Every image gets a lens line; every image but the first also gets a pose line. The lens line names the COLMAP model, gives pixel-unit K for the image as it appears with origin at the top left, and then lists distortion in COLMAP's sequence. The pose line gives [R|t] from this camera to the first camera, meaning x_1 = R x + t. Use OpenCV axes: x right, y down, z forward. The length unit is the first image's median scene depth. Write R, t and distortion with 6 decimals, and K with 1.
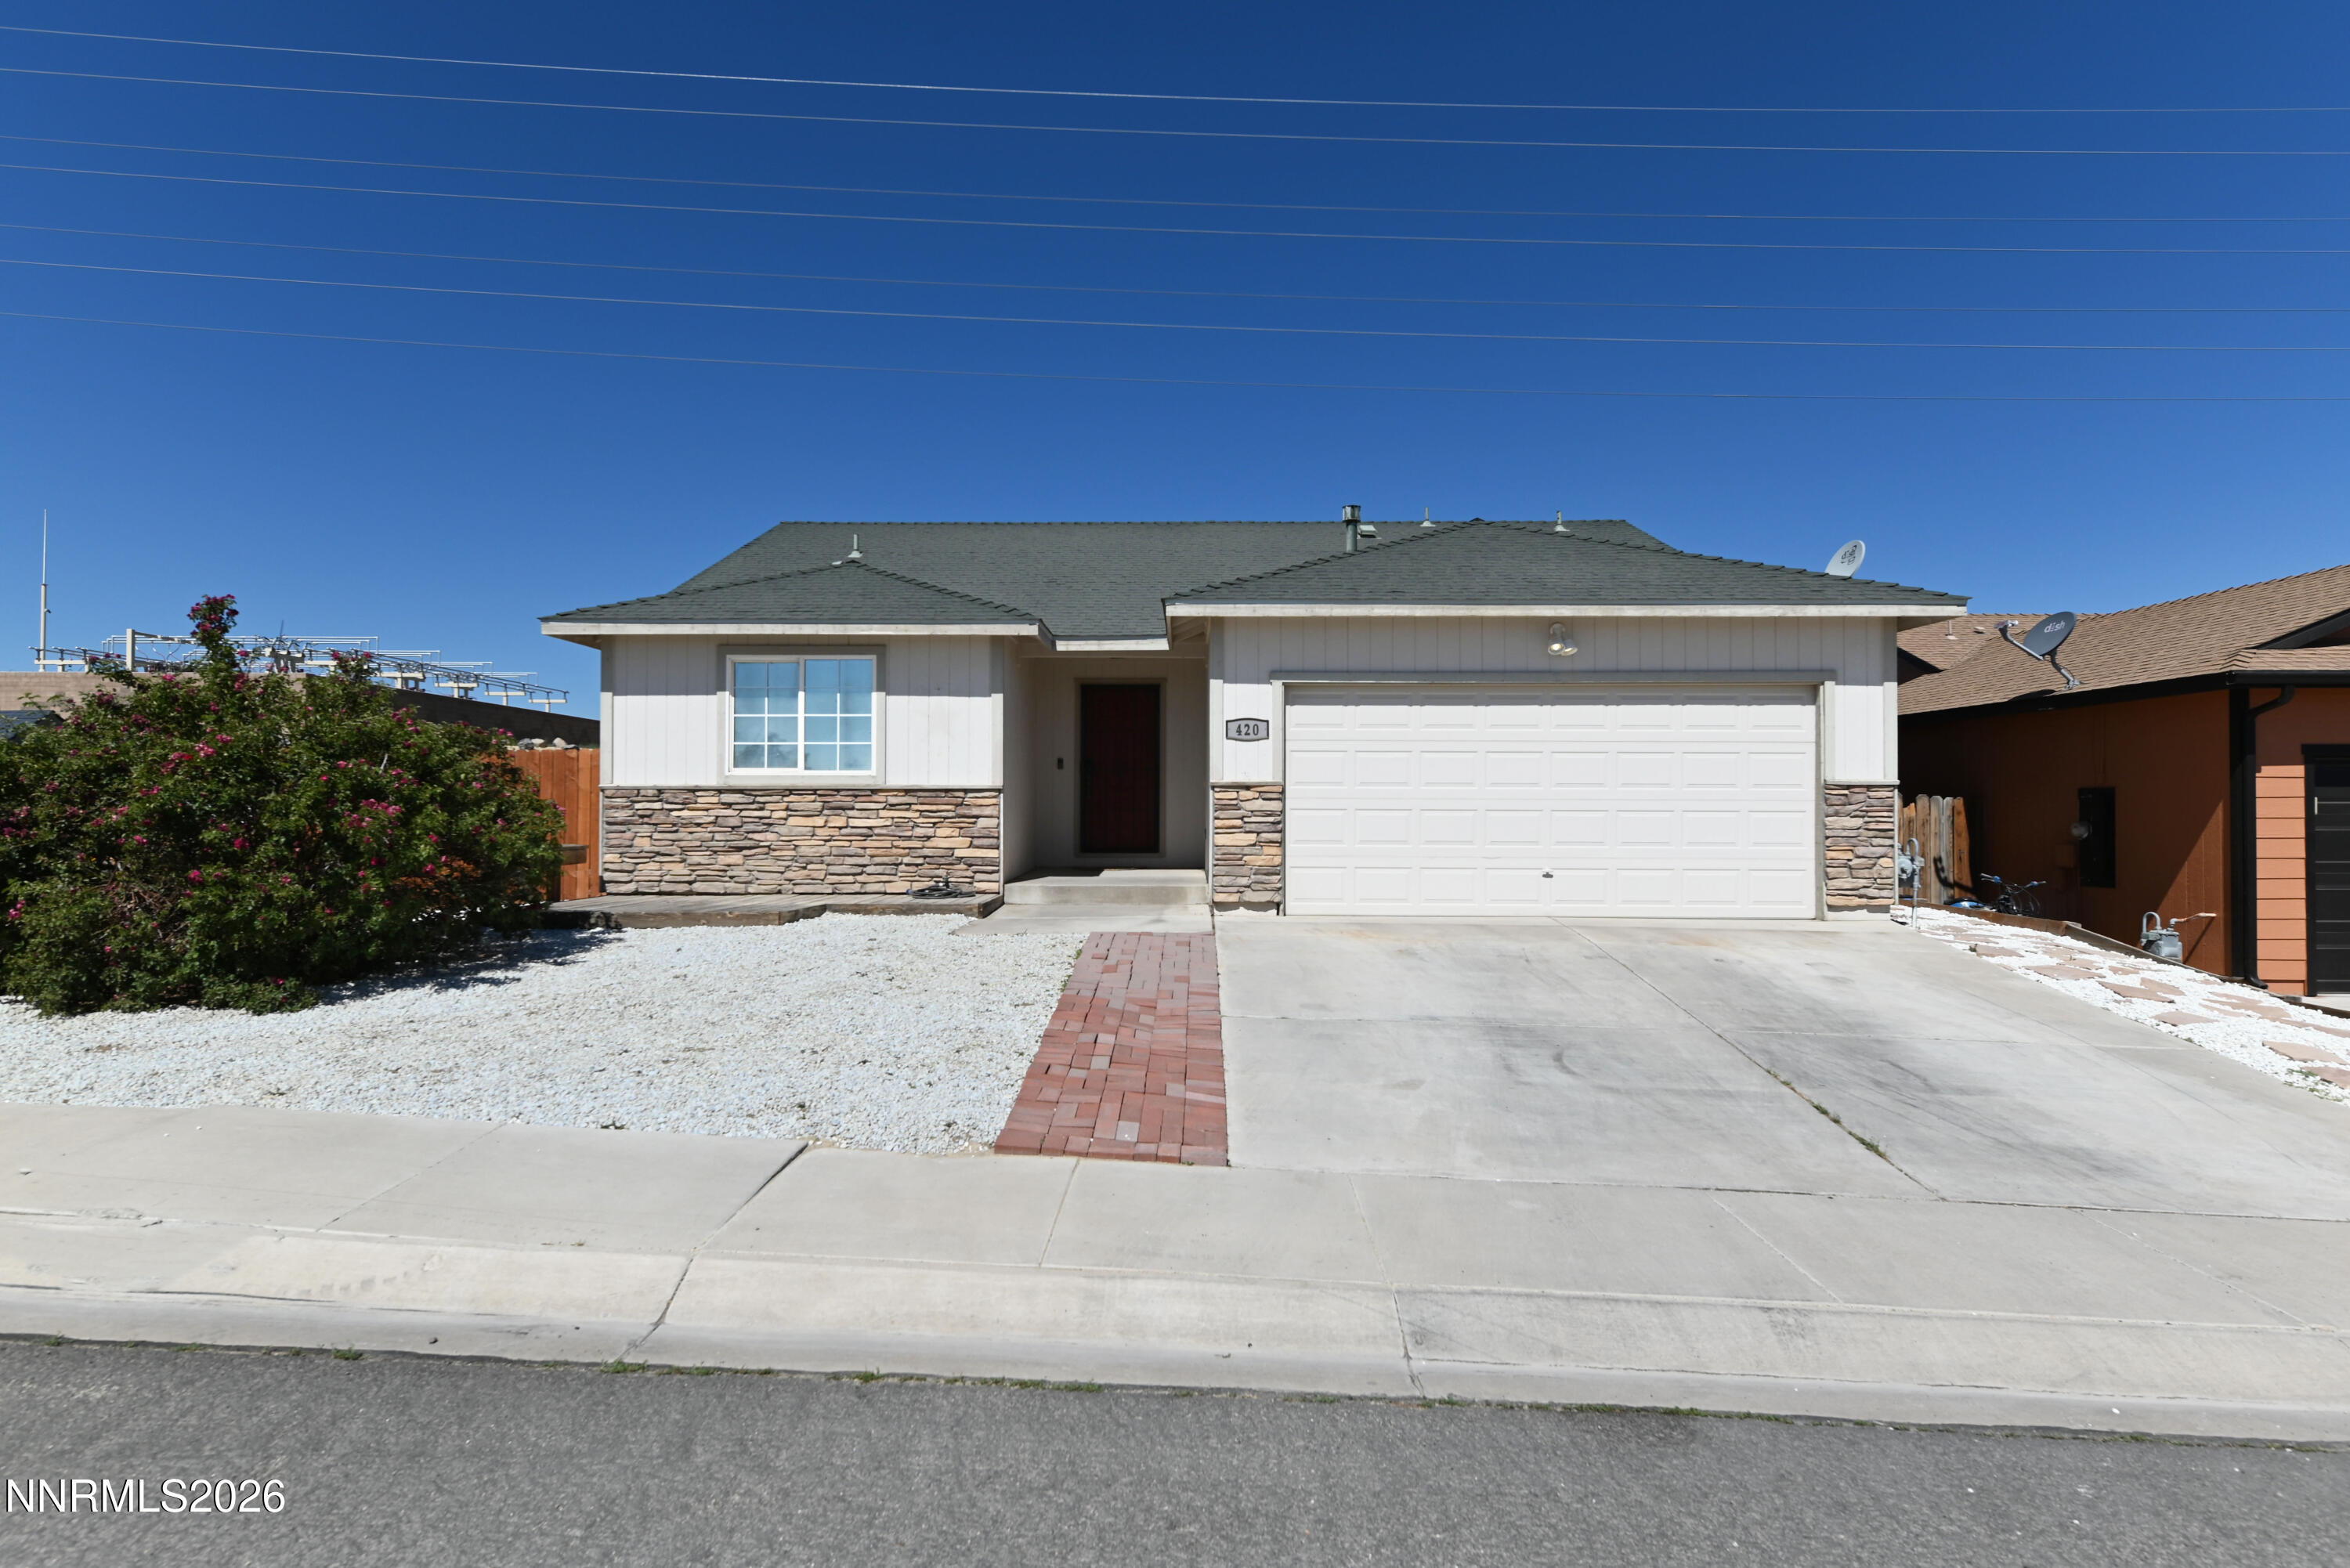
lens RADIAL K [[1287.8, 0, 1014.6], [0, 1287.8, 760.4], [0, 0, 1]] dist [0.008802, -0.002846]
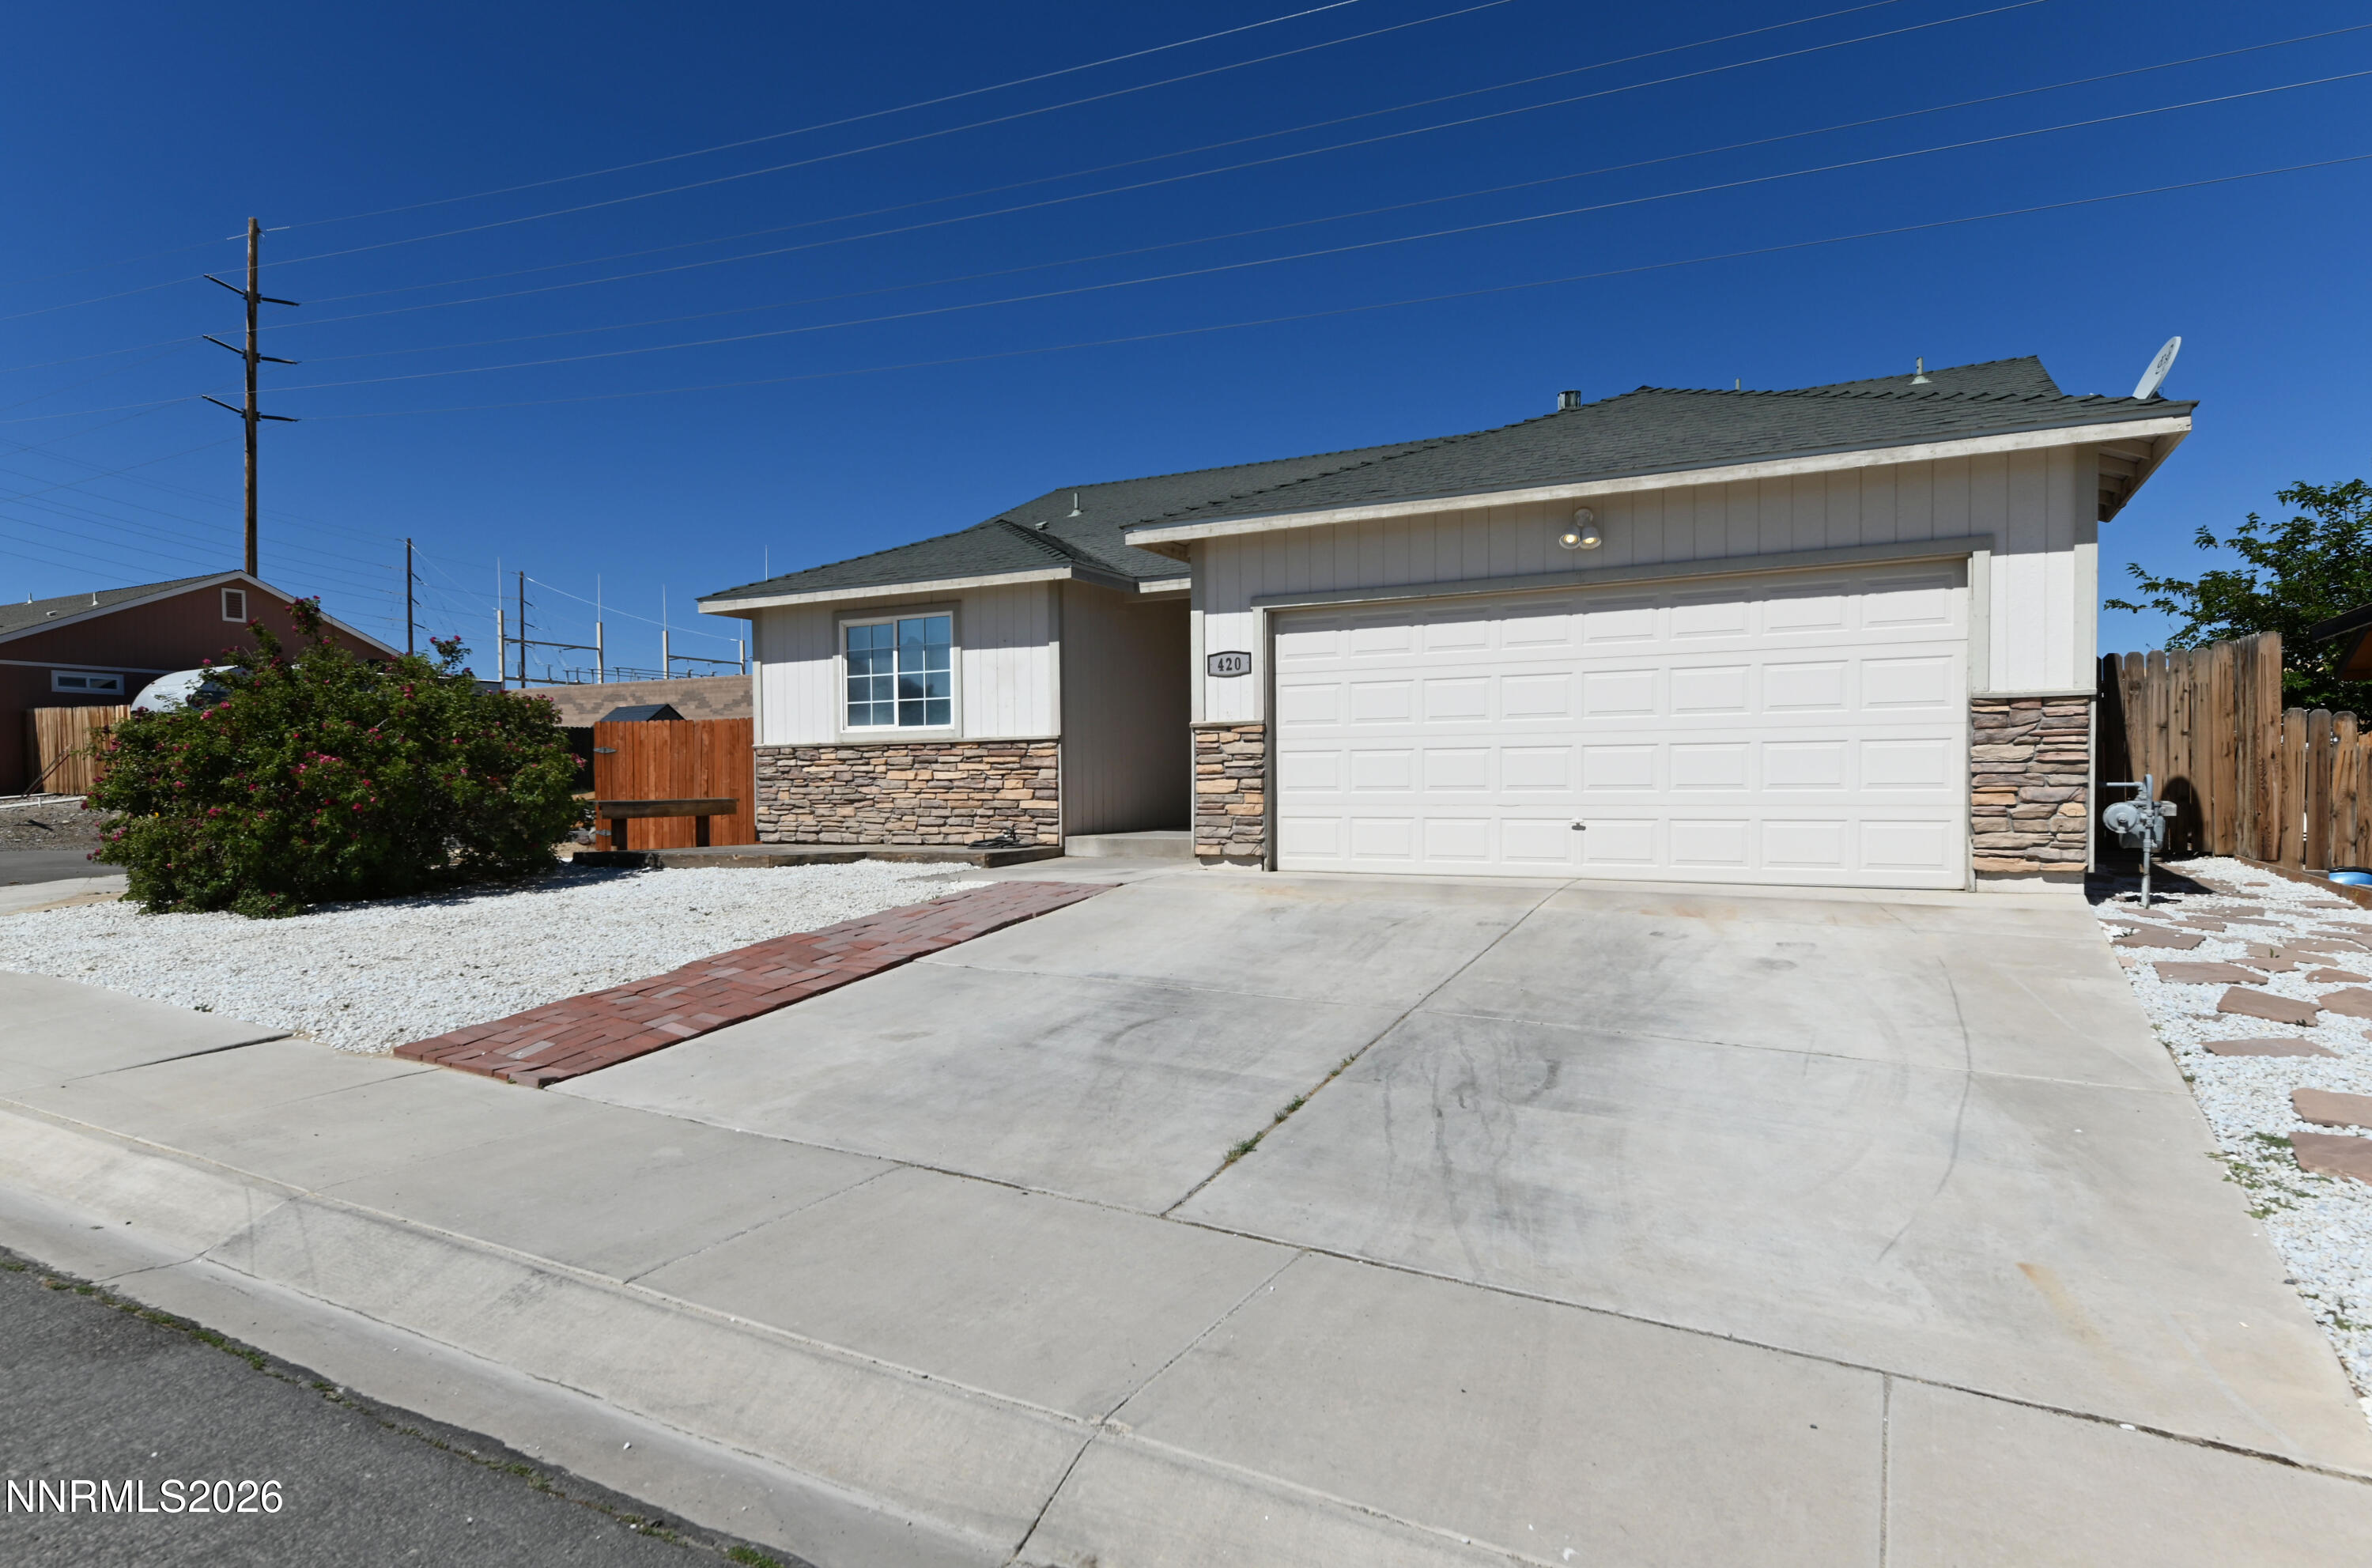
lens RADIAL K [[1300.0, 0, 1174.9], [0, 1300.0, 789.0], [0, 0, 1]] dist [0.008802, -0.002846]
pose [[0.893827, -0.009053, -0.448320, 0.552702], [0.026629, 0.999103, 0.032916, 0.032415], [0.447620, -0.041360, 0.893267, 0.169055]]
